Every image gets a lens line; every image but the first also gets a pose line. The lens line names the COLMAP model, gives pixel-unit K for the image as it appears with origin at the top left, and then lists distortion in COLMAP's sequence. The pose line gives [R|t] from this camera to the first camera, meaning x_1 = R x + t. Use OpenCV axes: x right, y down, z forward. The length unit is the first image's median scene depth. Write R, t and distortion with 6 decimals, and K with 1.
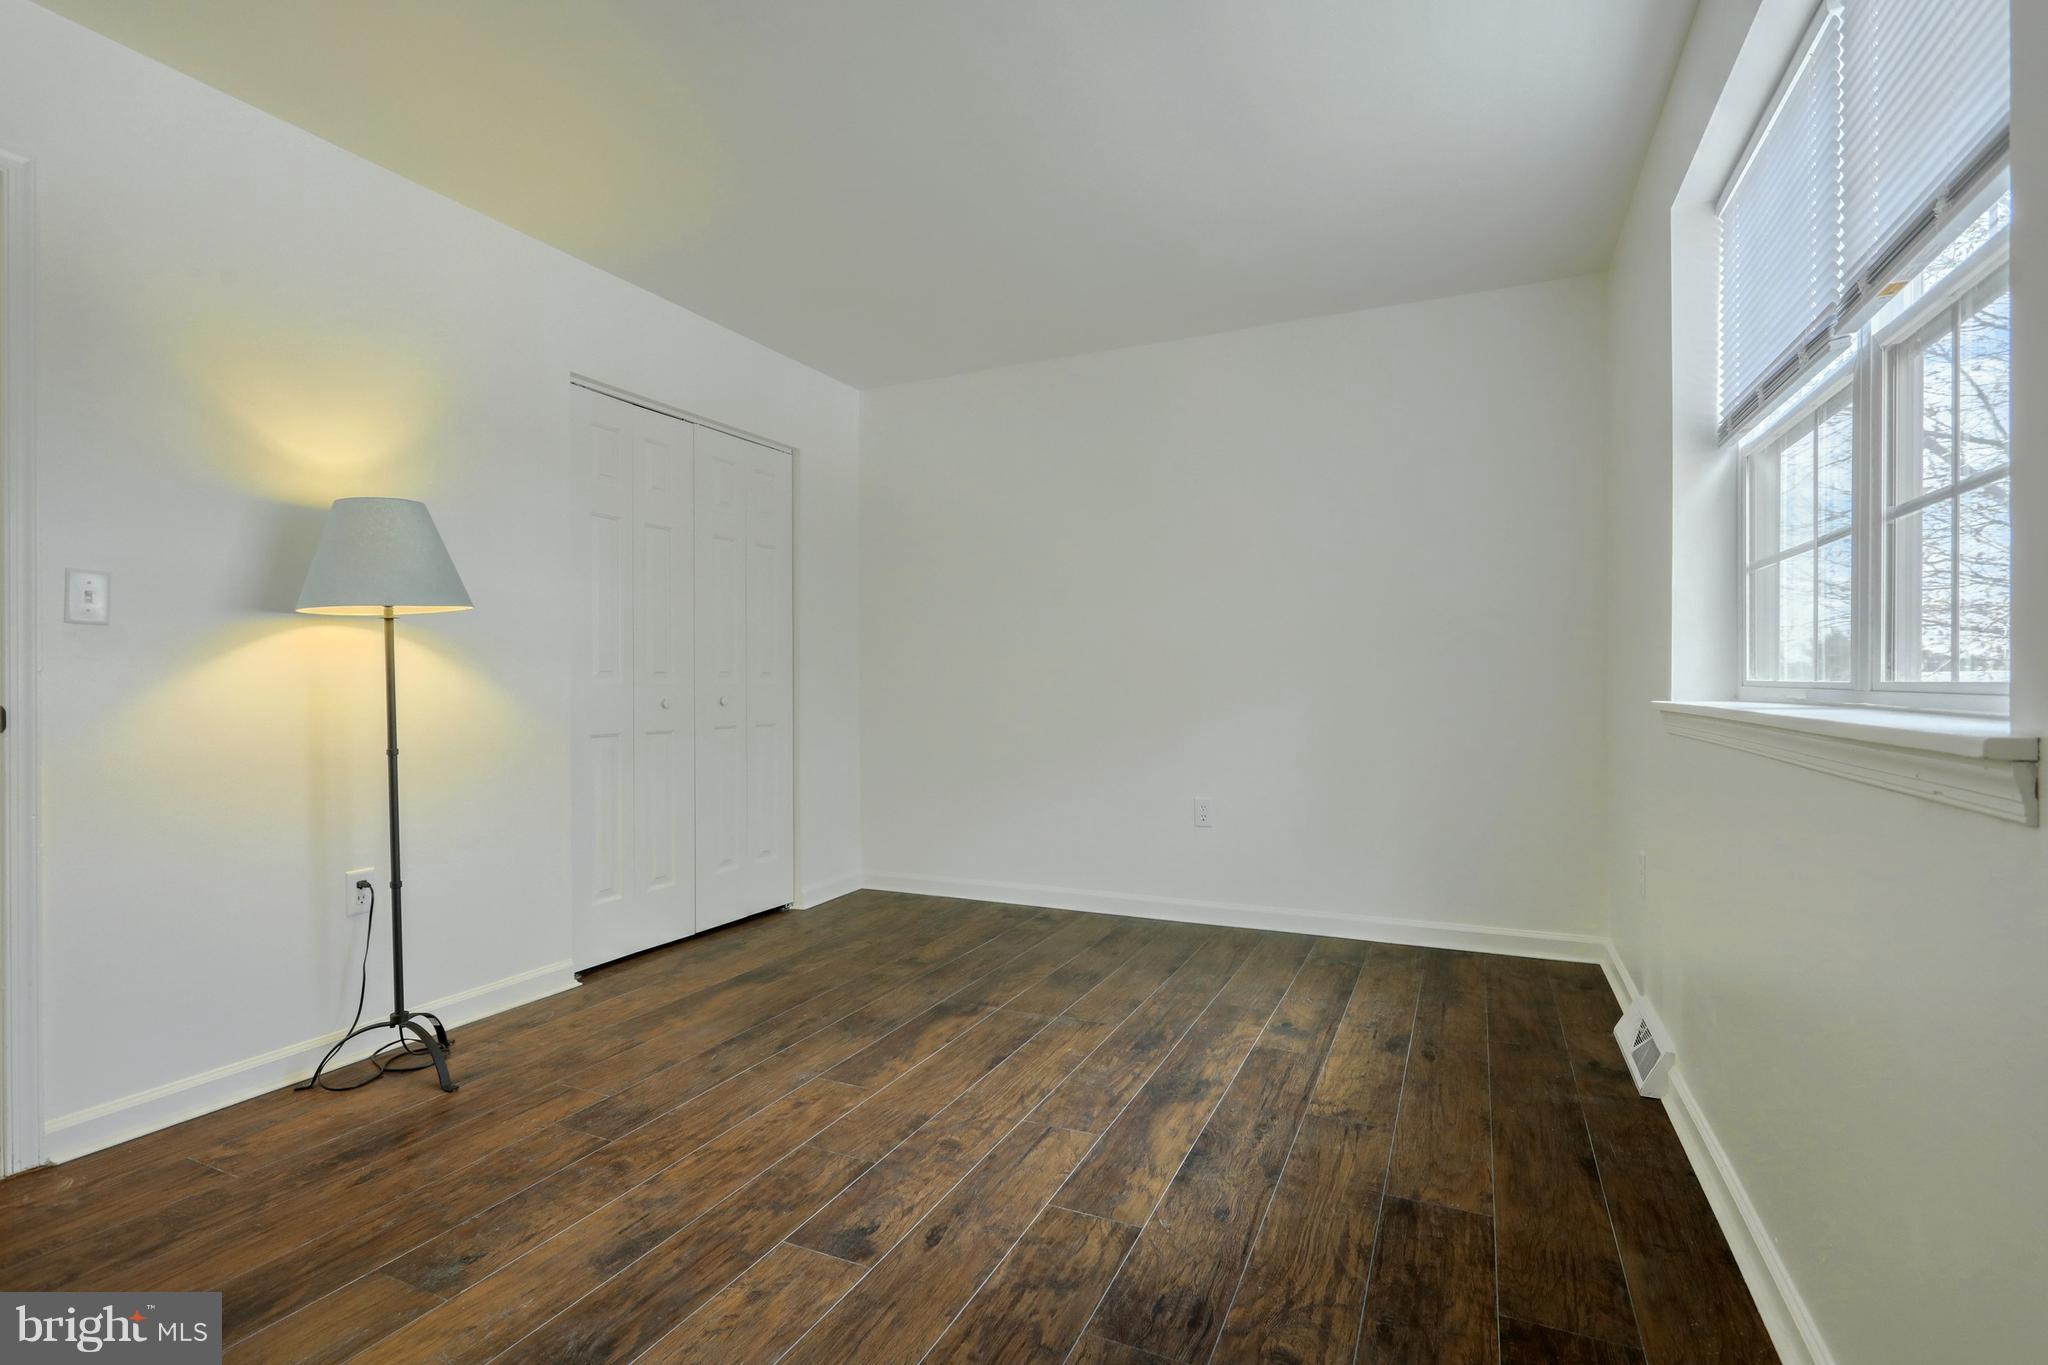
lens RADIAL K [[978.5, 0, 1016.4], [0, 978.5, 682.1], [0, 0, 1]] dist [0.001817, 0.000772]
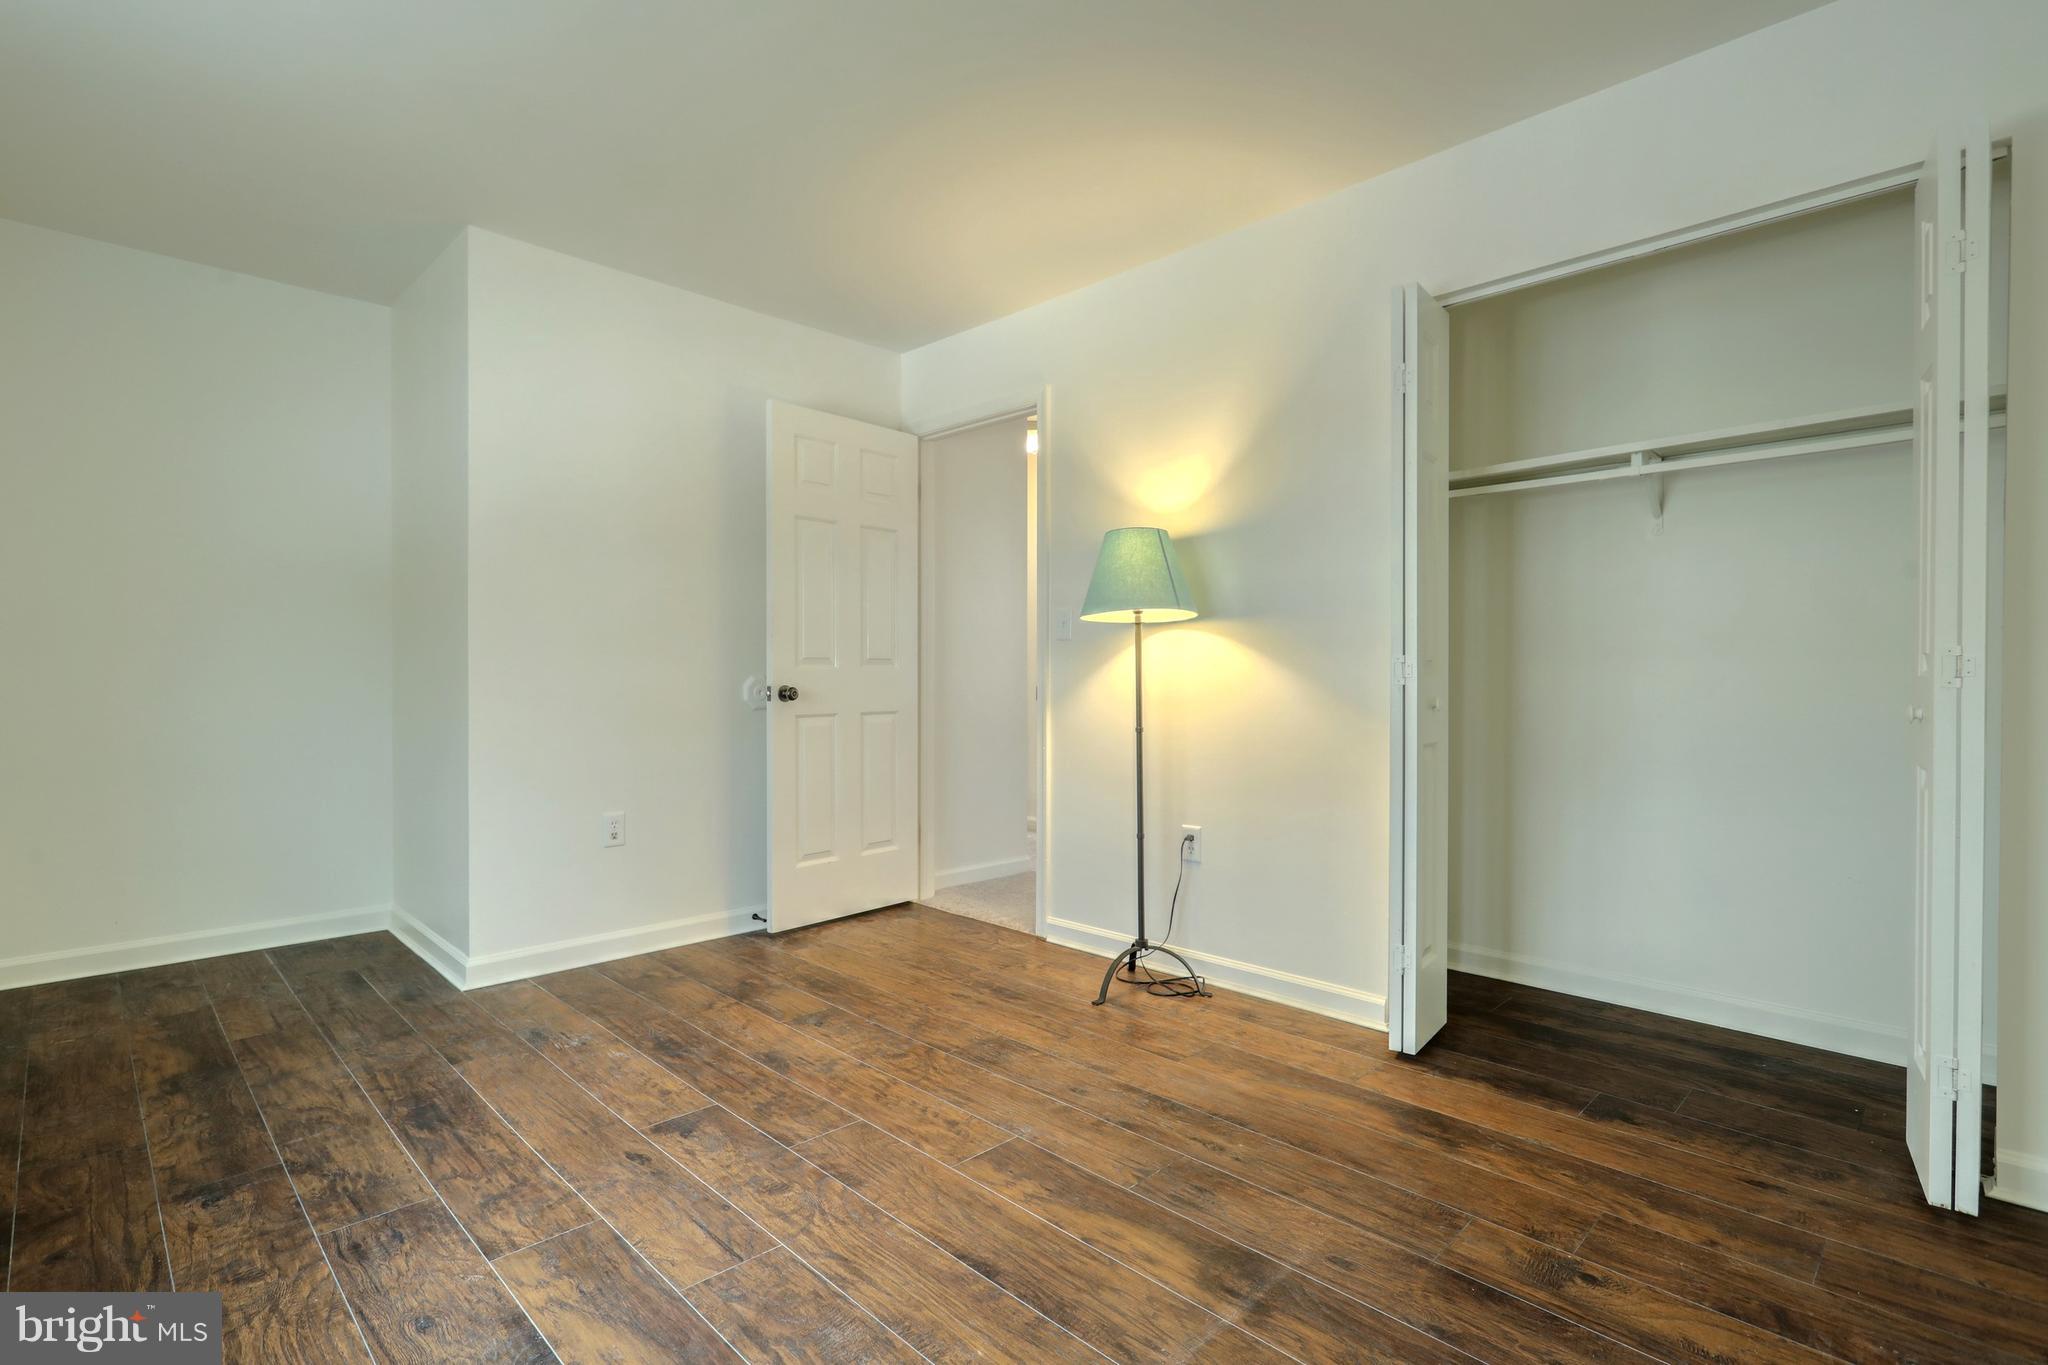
lens RADIAL K [[978.5, 0, 1003.7], [0, 978.5, 680.9], [0, 0, 1]] dist [0.001817, 0.000772]
pose [[-0.360745, 0.007551, -0.932634, 0.679539], [0.002036, 0.999971, 0.007309, 0.002782], [0.932662, 0.000737, -0.360750, 1.494440]]
